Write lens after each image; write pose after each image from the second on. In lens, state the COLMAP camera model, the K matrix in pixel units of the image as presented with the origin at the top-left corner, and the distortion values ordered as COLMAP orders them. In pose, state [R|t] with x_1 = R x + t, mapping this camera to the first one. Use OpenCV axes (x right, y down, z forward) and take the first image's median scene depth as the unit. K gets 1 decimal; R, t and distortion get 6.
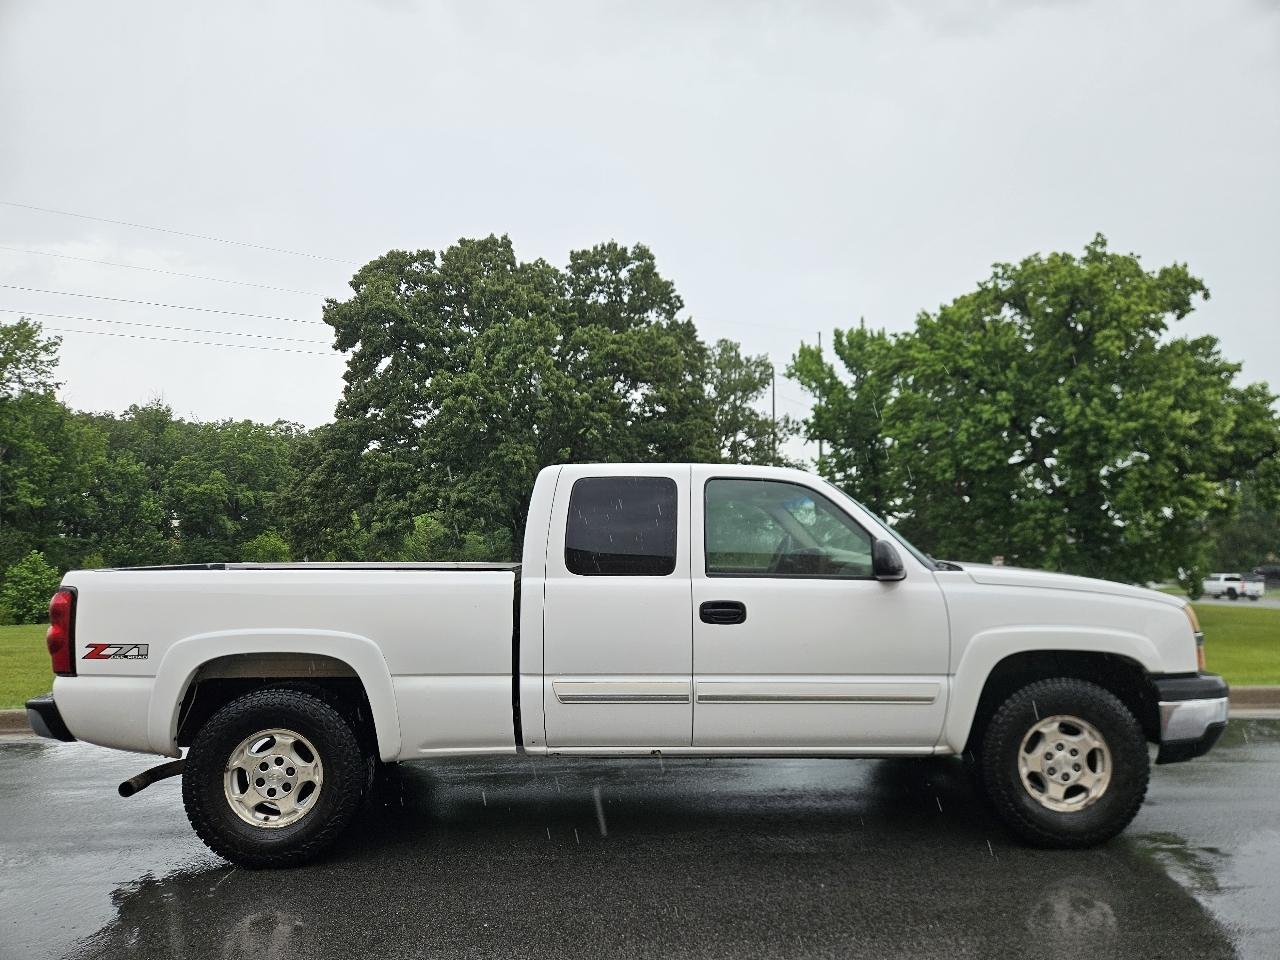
lens RADIAL K [[850.7, 0, 632.5], [0, 850.7, 499.9], [0, 0, 1]] dist [0.066566, -0.050732]
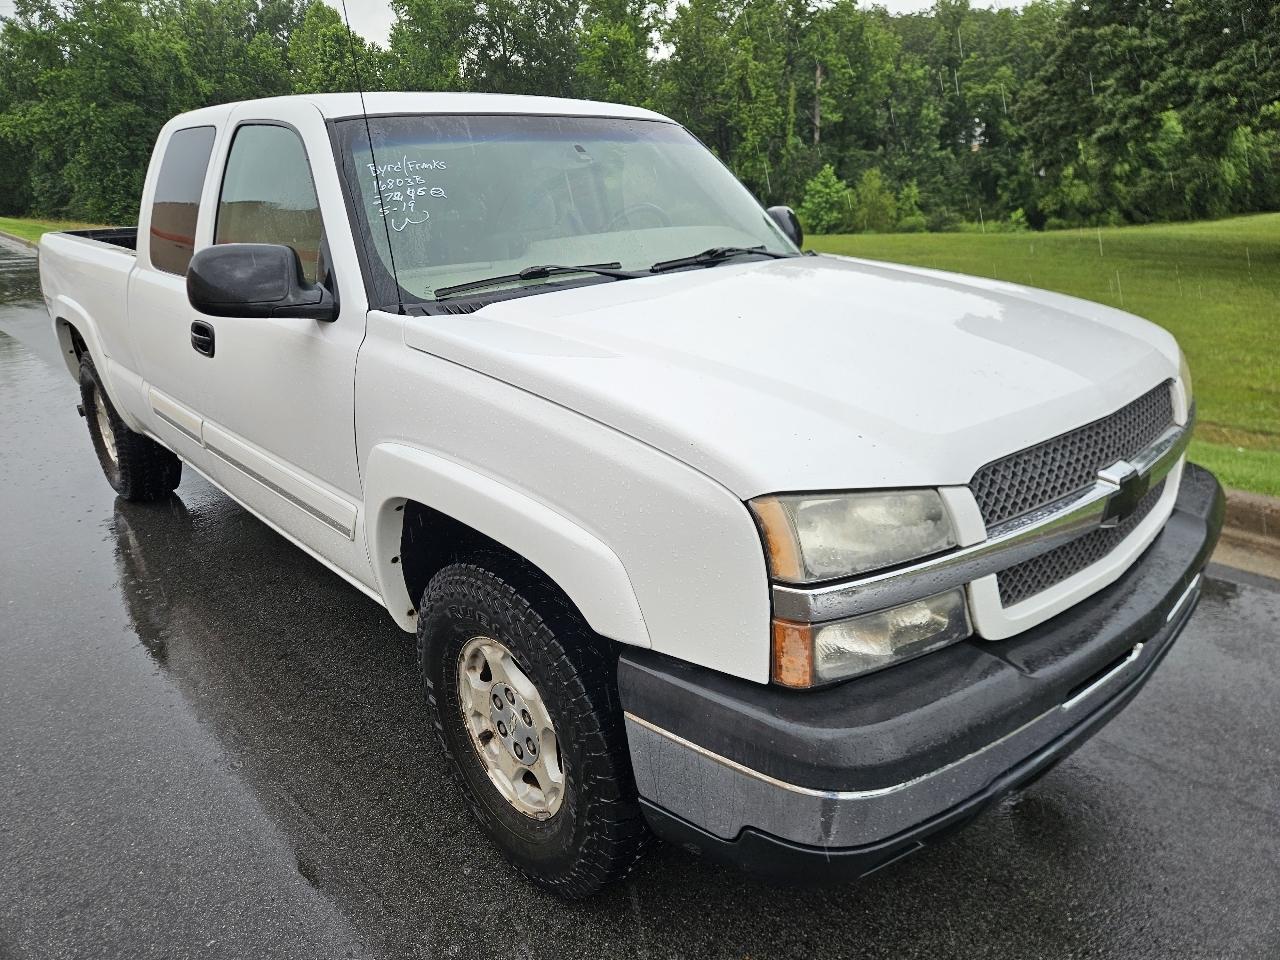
lens RADIAL K [[850.7, 0, 634.6], [0, 850.7, 481.0], [0, 0, 1]] dist [0.066566, -0.050732]
pose [[0.643204, 0.251422, -0.723240, 0.077926], [0.063645, 0.923730, 0.377721, -0.000532], [0.763045, -0.288982, 0.578145, 0.073194]]
